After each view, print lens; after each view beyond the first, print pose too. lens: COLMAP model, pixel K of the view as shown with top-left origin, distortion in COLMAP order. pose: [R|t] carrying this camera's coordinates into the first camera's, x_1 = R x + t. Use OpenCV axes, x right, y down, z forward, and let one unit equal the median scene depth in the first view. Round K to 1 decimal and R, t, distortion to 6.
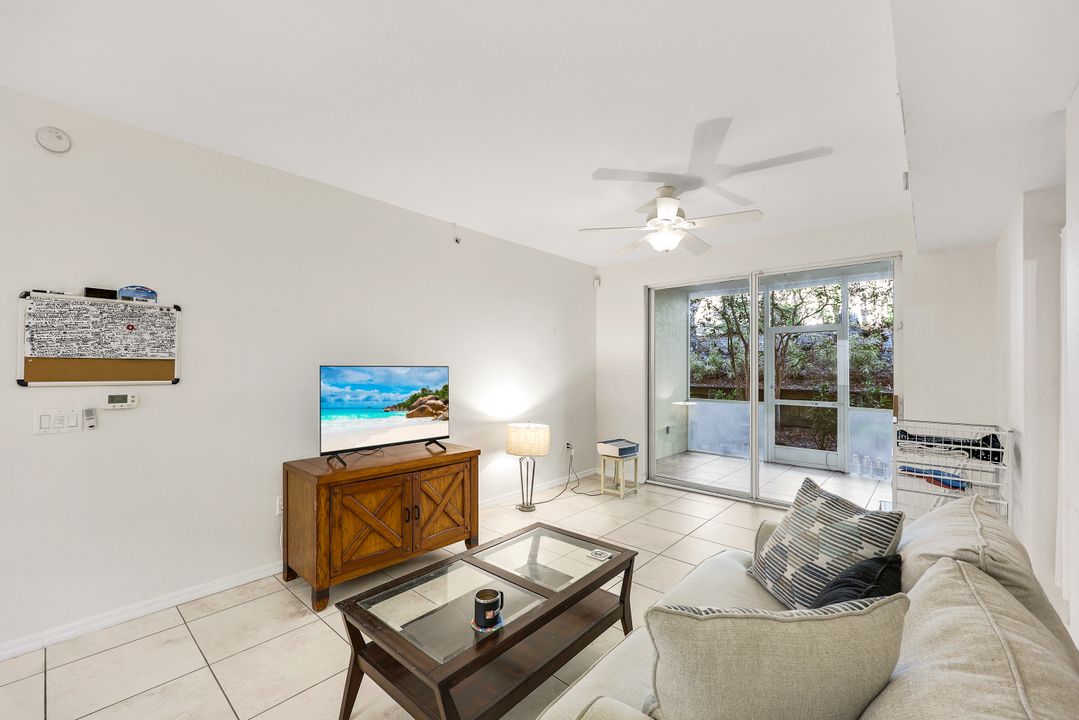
lens RADIAL K [[439.5, 0, 539.6], [0, 439.5, 362.5], [0, 0, 1]] dist [-0.000242, -0.000013]
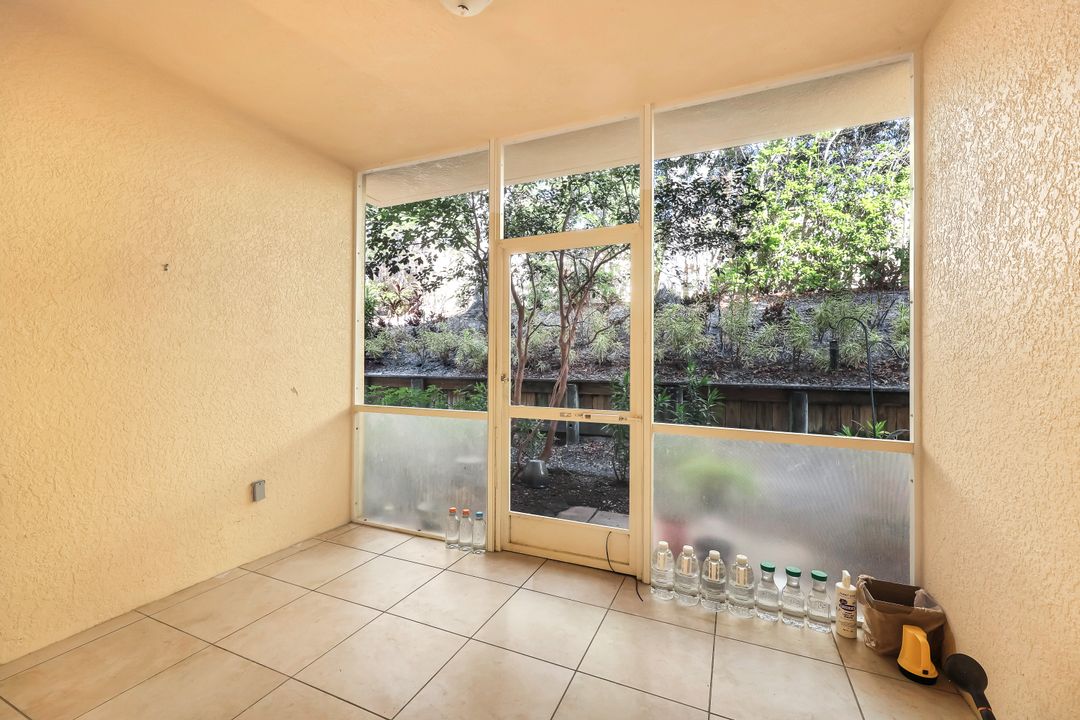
lens RADIAL K [[440.1, 0, 543.3], [0, 440.1, 363.5], [0, 0, 1]] dist [-0.000788, -0.000171]
pose [[0.948680, -0.001049, 0.316234, 0.505642], [-0.004086, 0.999870, 0.015575, 0.042537], [-0.316210, -0.016068, 0.948553, 0.681422]]
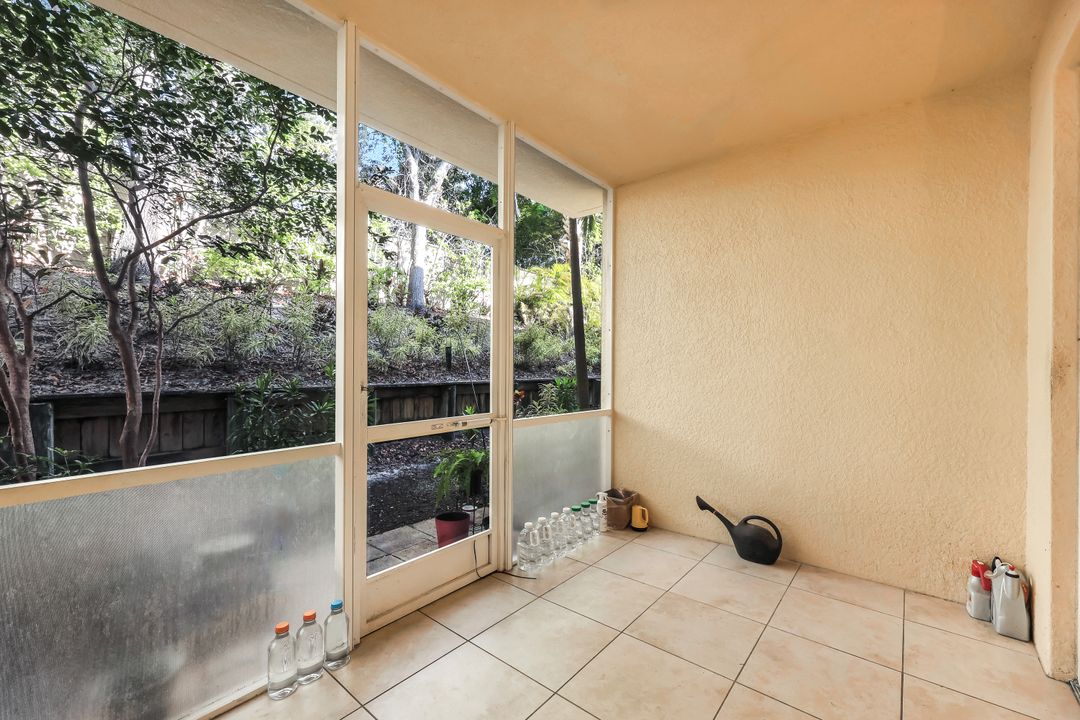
lens RADIAL K [[440.1, 0, 543.0], [0, 440.1, 357.1], [0, 0, 1]] dist [-0.000788, -0.000171]
pose [[-0.027853, 0.009081, 0.999571, 0.273381], [-0.011041, 0.999895, -0.009392, 0.044011], [-0.999551, -0.011298, -0.027750, 1.031994]]
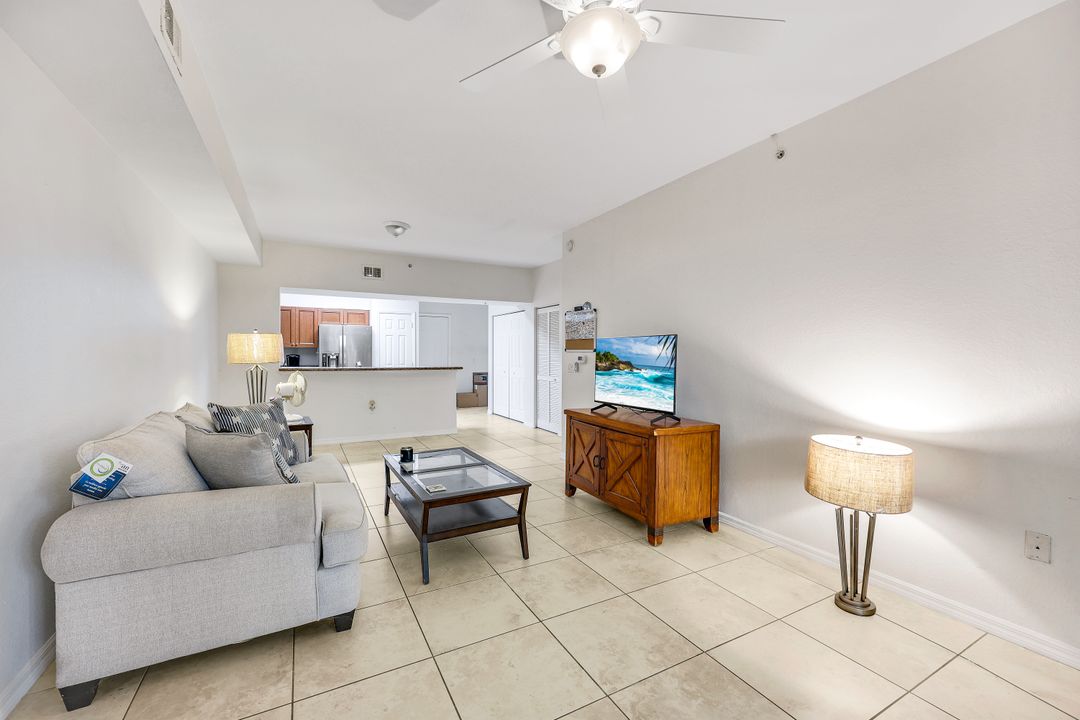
lens RADIAL K [[439.9, 0, 534.9], [0, 439.9, 357.4], [0, 0, 1]] dist [-0.000242, -0.000013]
pose [[-0.348224, 0.000399, -0.937411, 0.426718], [0.005297, 0.999985, -0.001542, 0.032195], [0.937396, -0.005503, -0.348221, 0.613059]]
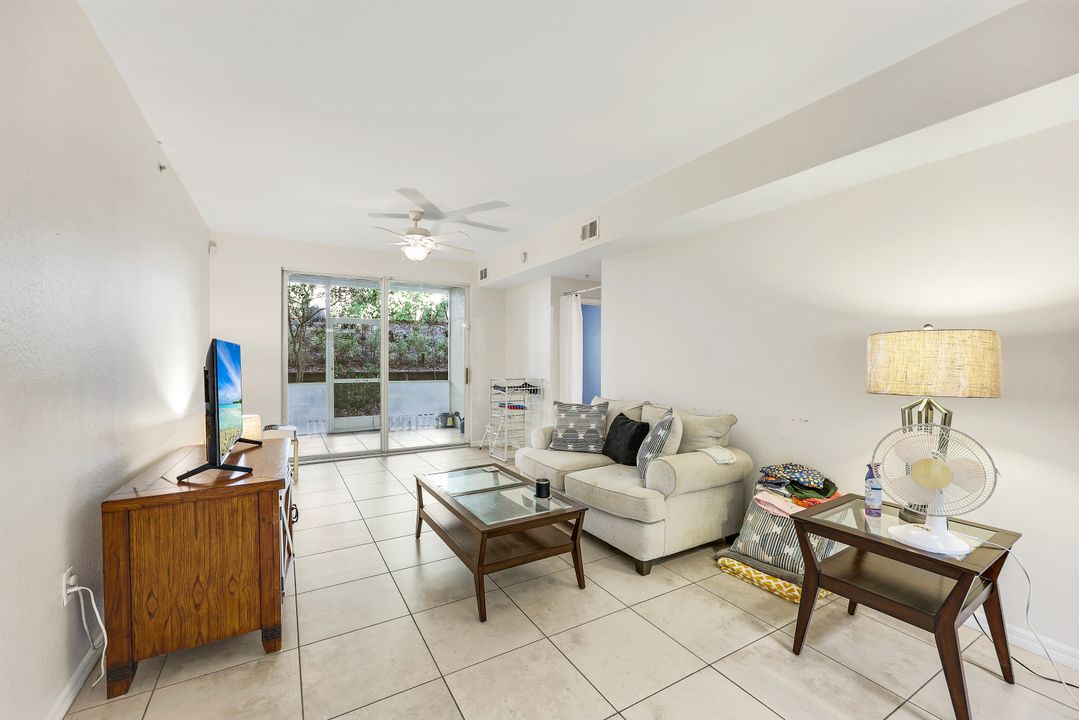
lens RADIAL K [[439.5, 0, 536.2], [0, 439.5, 361.6], [0, 0, 1]] dist [-0.000242, -0.000013]
pose [[0.319343, -0.012258, 0.947560, -0.469938], [-0.012865, 0.999768, 0.017269, 0.011501], [-0.947552, -0.017705, 0.319111, 0.133301]]
